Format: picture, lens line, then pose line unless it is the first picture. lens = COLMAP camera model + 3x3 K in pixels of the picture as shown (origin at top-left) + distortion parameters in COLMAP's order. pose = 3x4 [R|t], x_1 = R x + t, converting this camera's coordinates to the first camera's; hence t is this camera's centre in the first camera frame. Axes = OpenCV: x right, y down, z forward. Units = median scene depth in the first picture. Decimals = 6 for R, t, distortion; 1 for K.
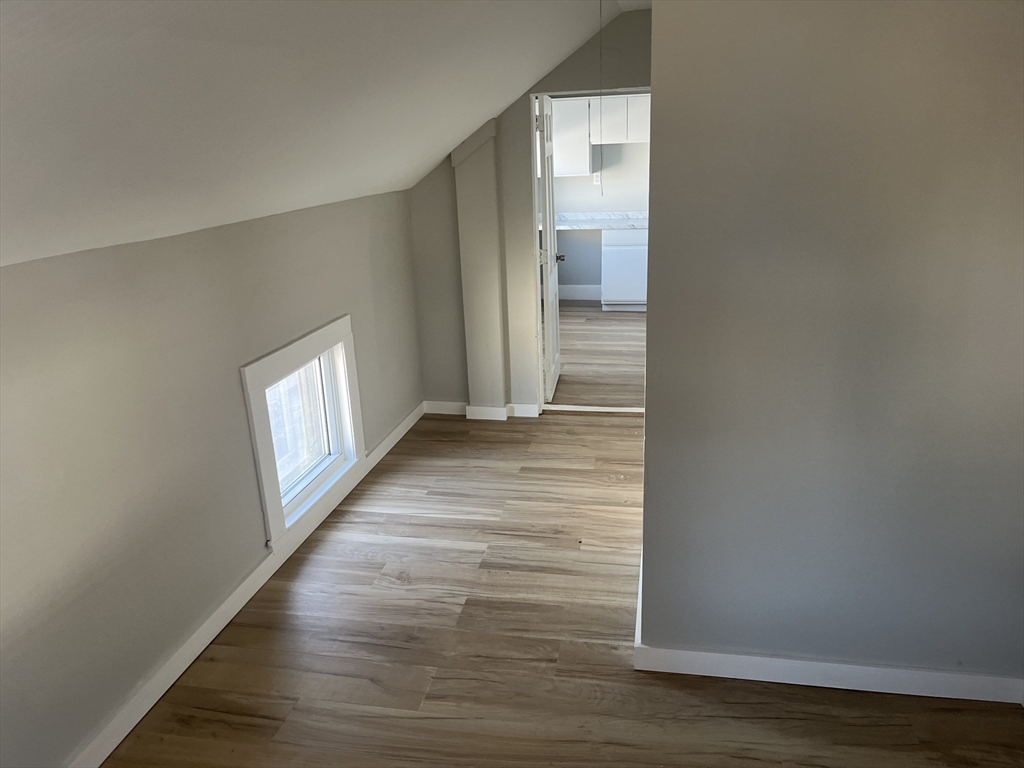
lens RADIAL K [[776.2, 0, 510.7], [0, 776.2, 390.9], [0, 0, 1]] dist [0.080119, -0.109167]
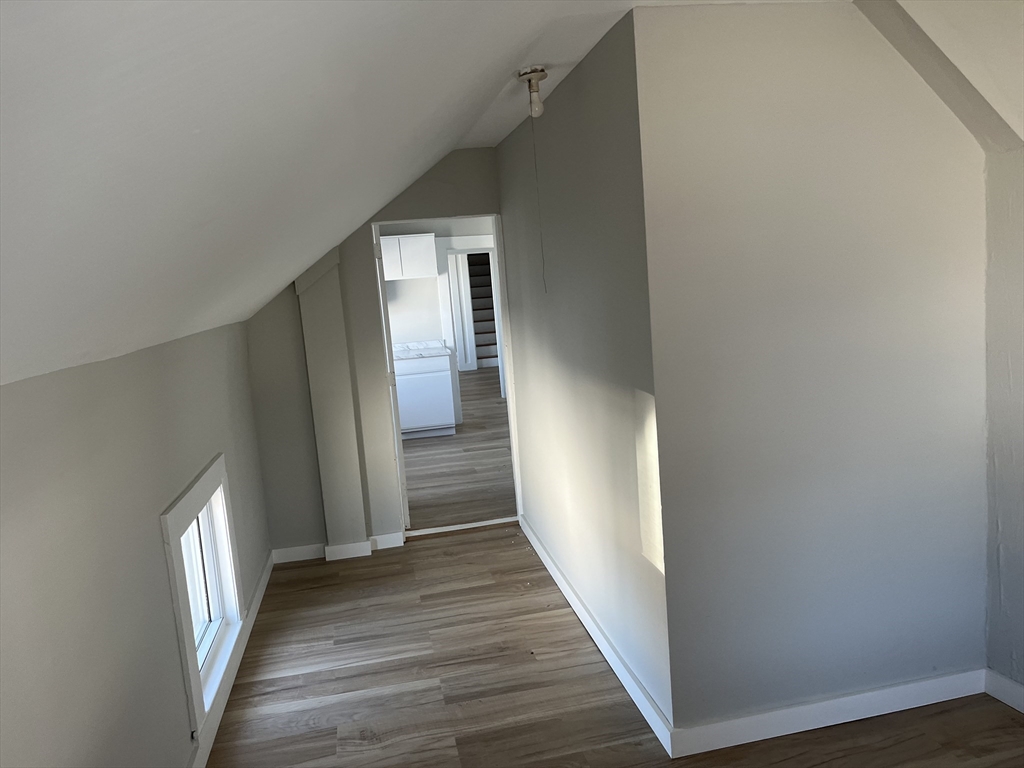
lens RADIAL K [[776.2, 0, 510.8], [0, 776.2, 385.4], [0, 0, 1]] dist [0.080119, -0.109167]
pose [[0.924428, -0.090435, 0.370480, -0.235272], [0.159487, 0.974120, -0.160169, 0.021913], [-0.346407, 0.207151, 0.914927, 0.059828]]
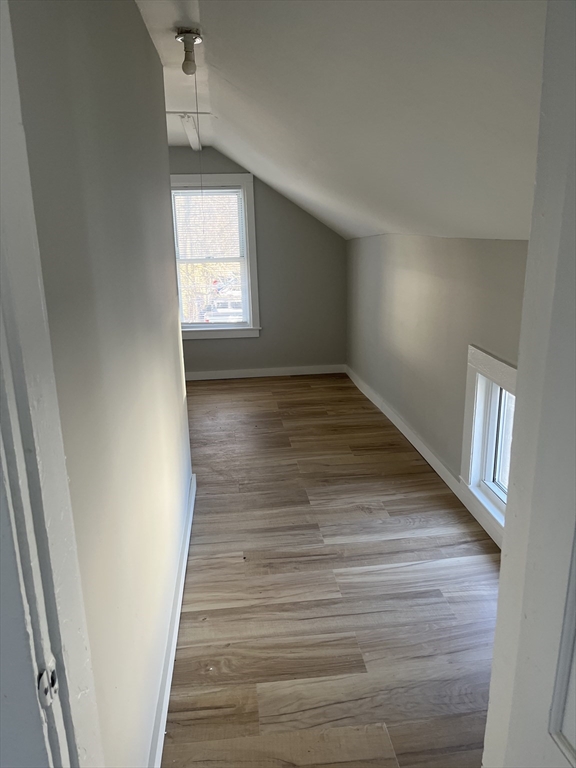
lens RADIAL K [[582.2, 0, 288.5], [0, 582.2, 384.4], [0, 0, 1]] dist [0.080119, -0.109167]
pose [[-0.954348, 0.132788, -0.267558, 0.197381], [-0.035962, 0.838155, 0.544245, -0.414020], [0.296524, 0.529021, -0.795116, 1.395690]]
